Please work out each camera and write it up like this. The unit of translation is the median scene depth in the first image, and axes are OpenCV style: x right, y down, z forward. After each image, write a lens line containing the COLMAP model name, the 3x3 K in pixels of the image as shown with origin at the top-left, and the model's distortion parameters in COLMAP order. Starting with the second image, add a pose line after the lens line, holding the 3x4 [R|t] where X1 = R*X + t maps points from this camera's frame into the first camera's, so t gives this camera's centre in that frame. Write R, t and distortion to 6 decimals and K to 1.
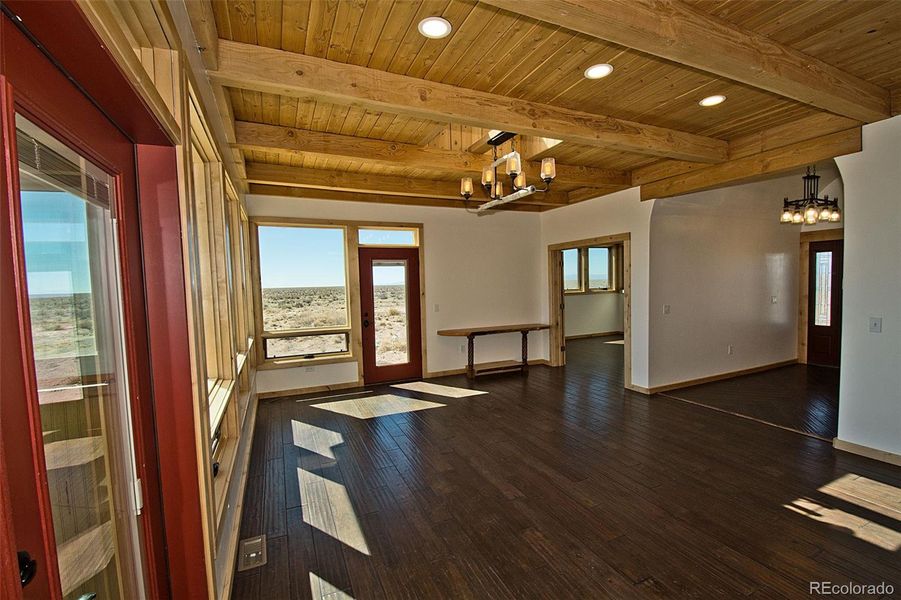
lens RADIAL K [[396.1, 0, 447.6], [0, 396.1, 299.6], [0, 0, 1]] dist [-0.000316, -0.000106]
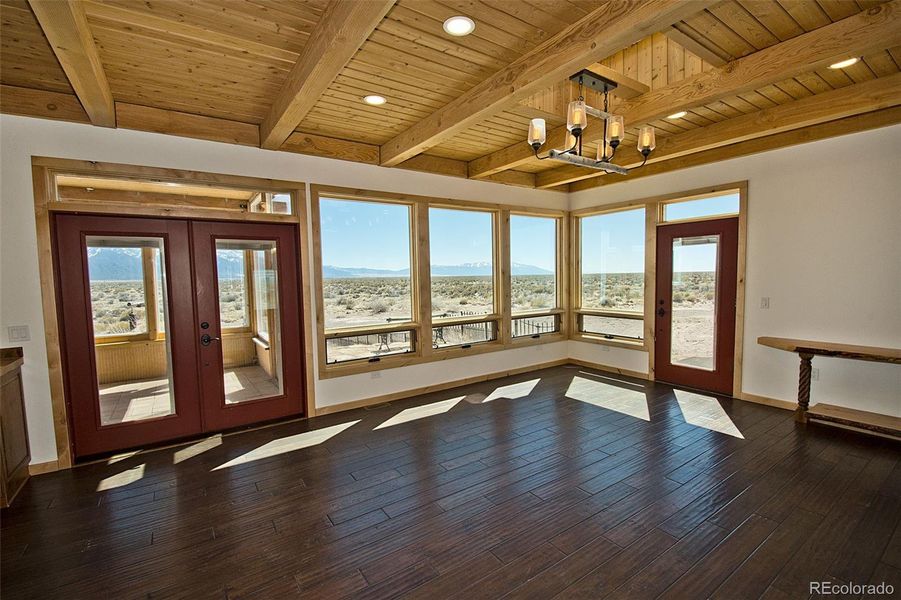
lens RADIAL K [[396.1, 0, 447.6], [0, 396.1, 299.6], [0, 0, 1]] dist [-0.000316, -0.000106]
pose [[0.186977, 0.082547, -0.978890, 0.582138], [-0.027303, 0.996515, 0.078818, -0.024827], [0.981985, 0.011990, 0.188579, 0.379170]]
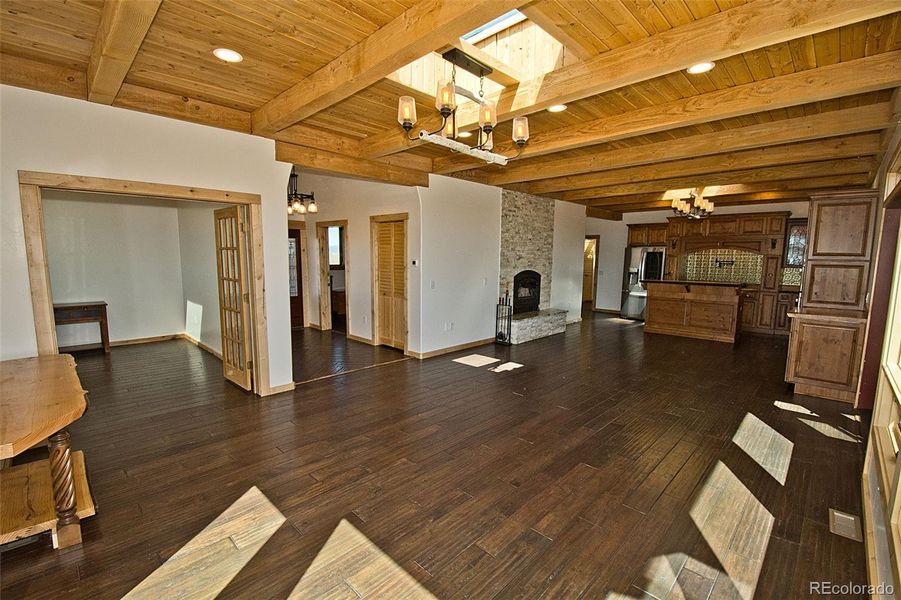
lens RADIAL K [[413.1, 0, 452.6], [0, 413.1, 314.3], [0, 0, 1]] dist [-0.001357, -0.000216]
pose [[-0.411217, -0.100693, 0.905959, -0.392745], [0.044880, 0.990438, 0.130453, -0.025045], [-0.910432, 0.094304, -0.402766, 0.892434]]
